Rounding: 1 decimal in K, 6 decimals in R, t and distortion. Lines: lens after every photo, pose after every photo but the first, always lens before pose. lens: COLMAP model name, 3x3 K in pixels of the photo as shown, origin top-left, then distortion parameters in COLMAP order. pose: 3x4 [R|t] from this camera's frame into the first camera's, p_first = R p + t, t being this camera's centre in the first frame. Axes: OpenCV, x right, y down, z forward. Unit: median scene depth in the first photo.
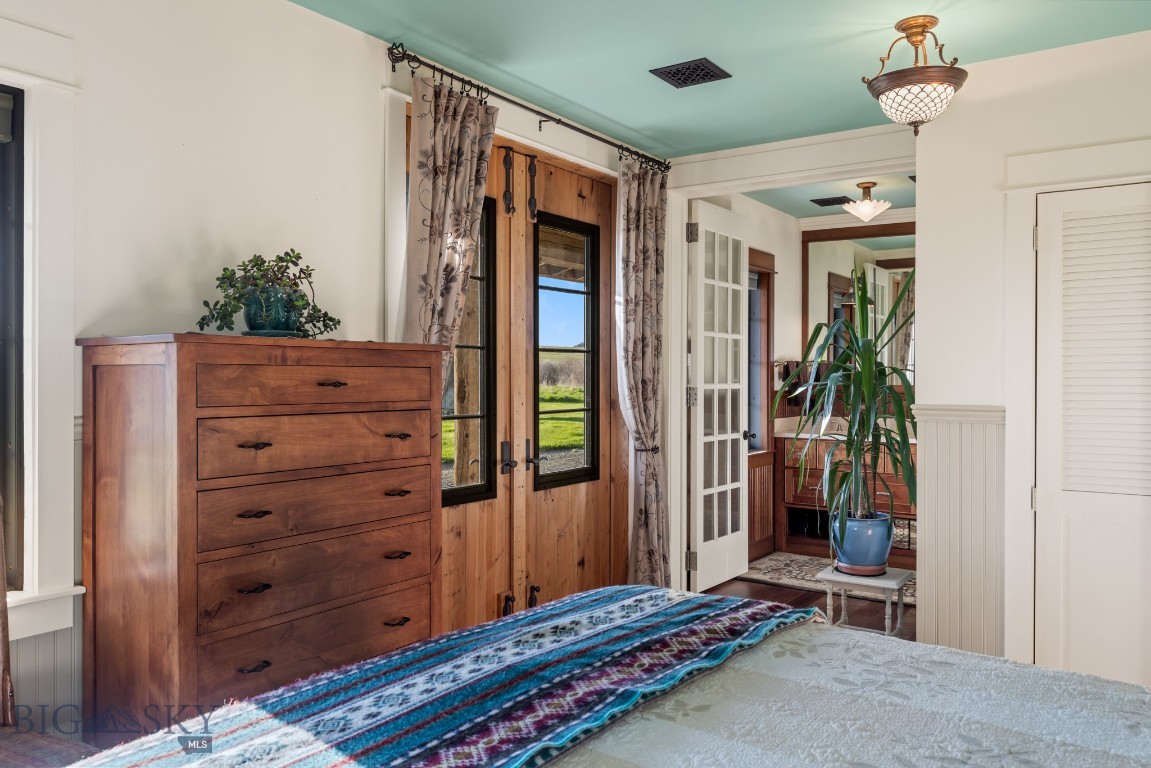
lens RADIAL K [[868.0, 0, 576.0], [0, 868.0, 377.6], [0, 0, 1]] dist [-0.005800, -0.001042]
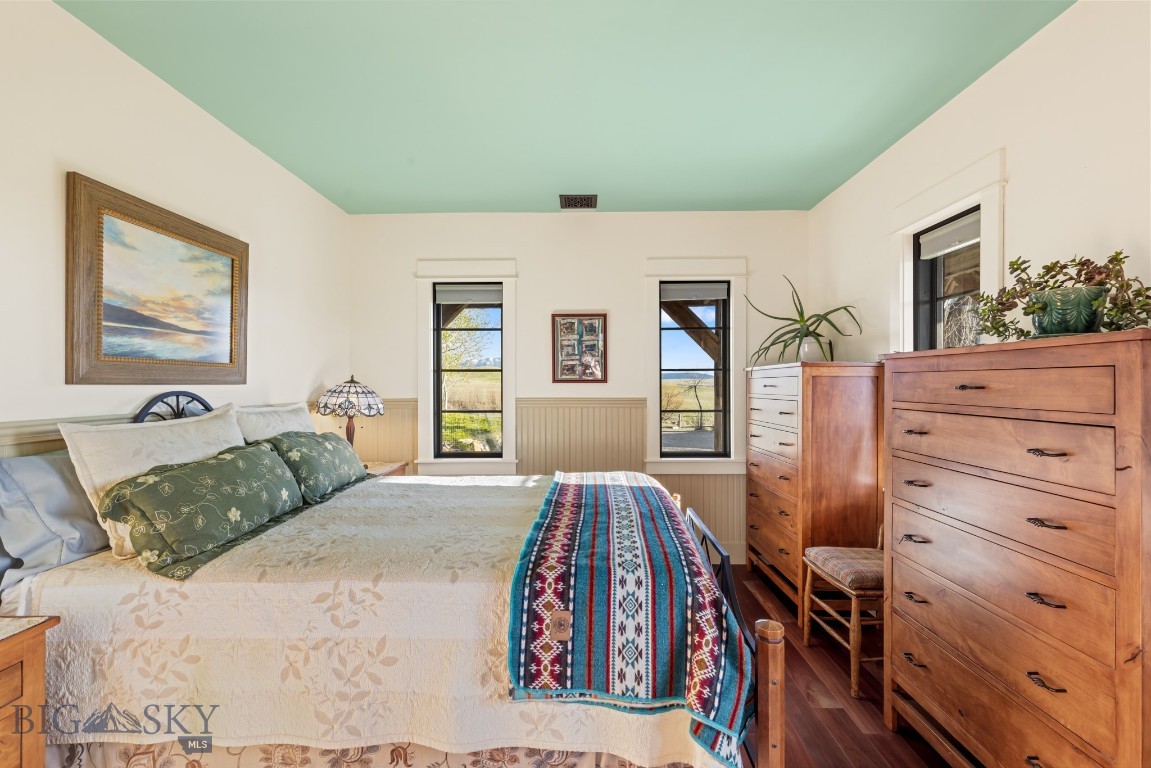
lens RADIAL K [[517.1, 0, 572.7], [0, 517.1, 384.3], [0, 0, 1]] dist [0.008136, -0.000897]
pose [[-0.837895, 0.000048, -0.545832, 0.441164], [-0.002105, 0.999992, 0.003321, 0.002231], [0.545828, 0.003931, -0.837888, 1.190751]]
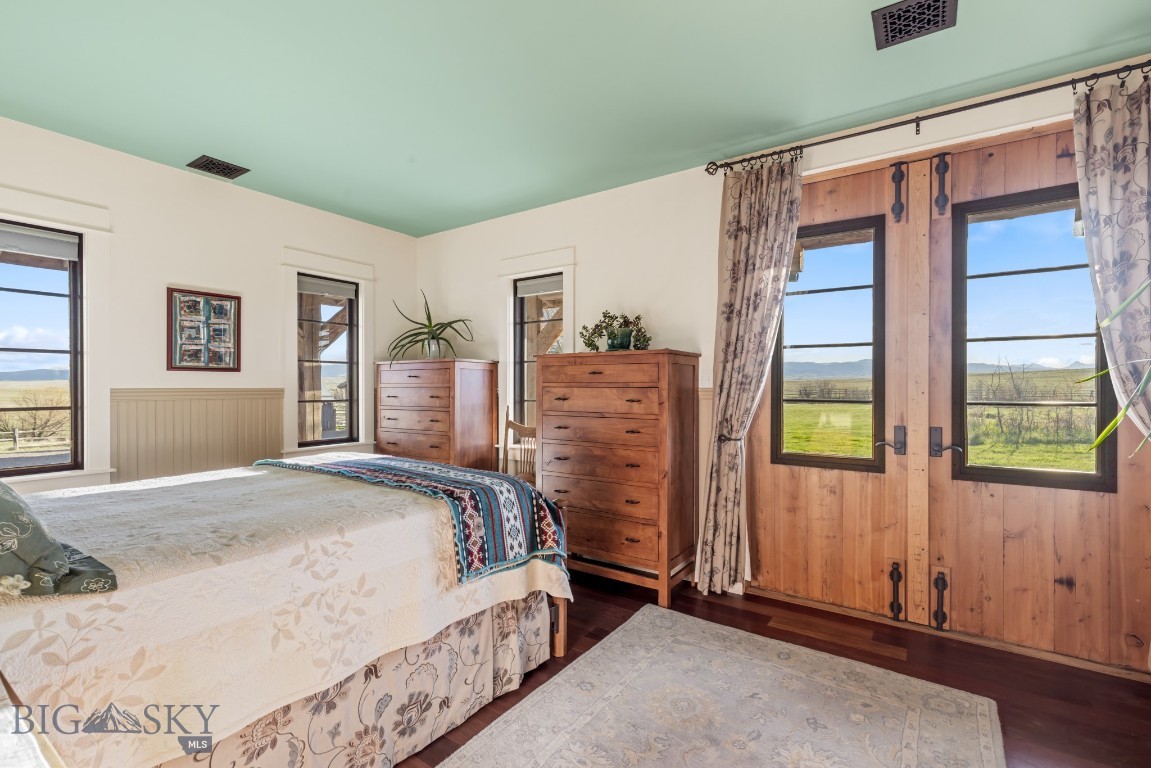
lens RADIAL K [[517.1, 0, 578.5], [0, 517.1, 389.0], [0, 0, 1]] dist [0.008136, -0.000897]
pose [[-0.002936, 0.004218, -0.999987, 0.911622], [-0.004036, 0.999983, 0.004230, 0.038166], [0.999988, 0.004049, -0.002919, 0.906700]]
